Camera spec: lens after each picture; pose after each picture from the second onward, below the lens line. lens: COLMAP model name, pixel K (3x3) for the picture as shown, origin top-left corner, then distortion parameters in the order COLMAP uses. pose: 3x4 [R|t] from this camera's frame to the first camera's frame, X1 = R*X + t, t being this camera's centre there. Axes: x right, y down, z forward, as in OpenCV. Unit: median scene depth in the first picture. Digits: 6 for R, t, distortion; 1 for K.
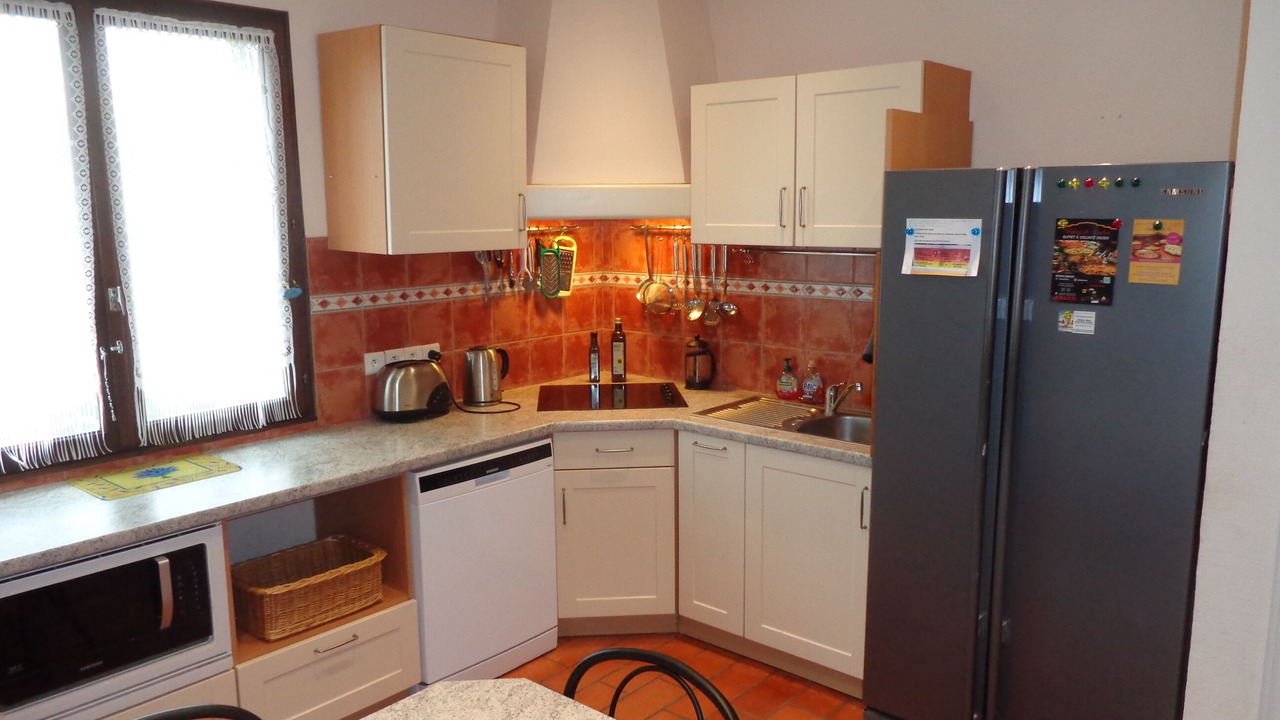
lens RADIAL K [[979.6, 0, 640.0], [0, 979.6, 360.0], [0, 0, 1]] dist [0.035098, -0.003629]
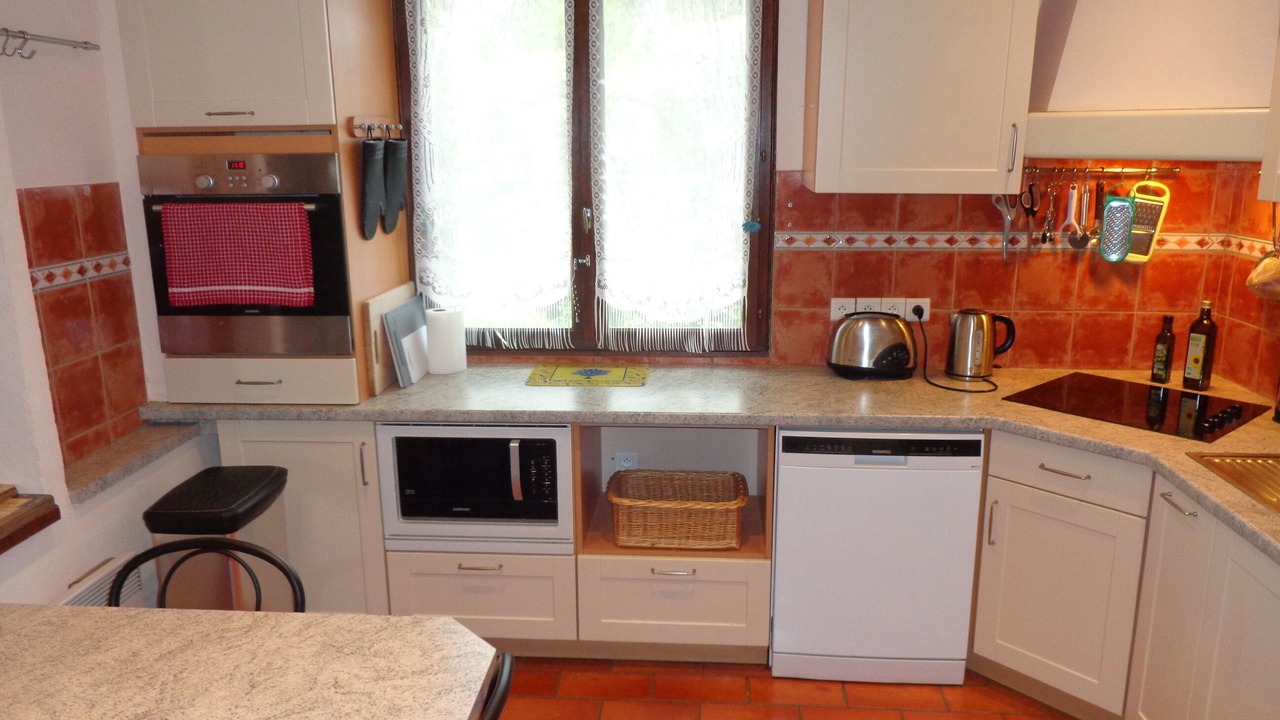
lens RADIAL K [[979.6, 0, 640.0], [0, 979.6, 360.0], [0, 0, 1]] dist [0.035098, -0.003629]
pose [[0.608794, 0.190597, -0.770093, 0.334251], [-0.133925, 0.981471, 0.137038, -0.050931], [0.781942, 0.019707, 0.623039, 0.267807]]
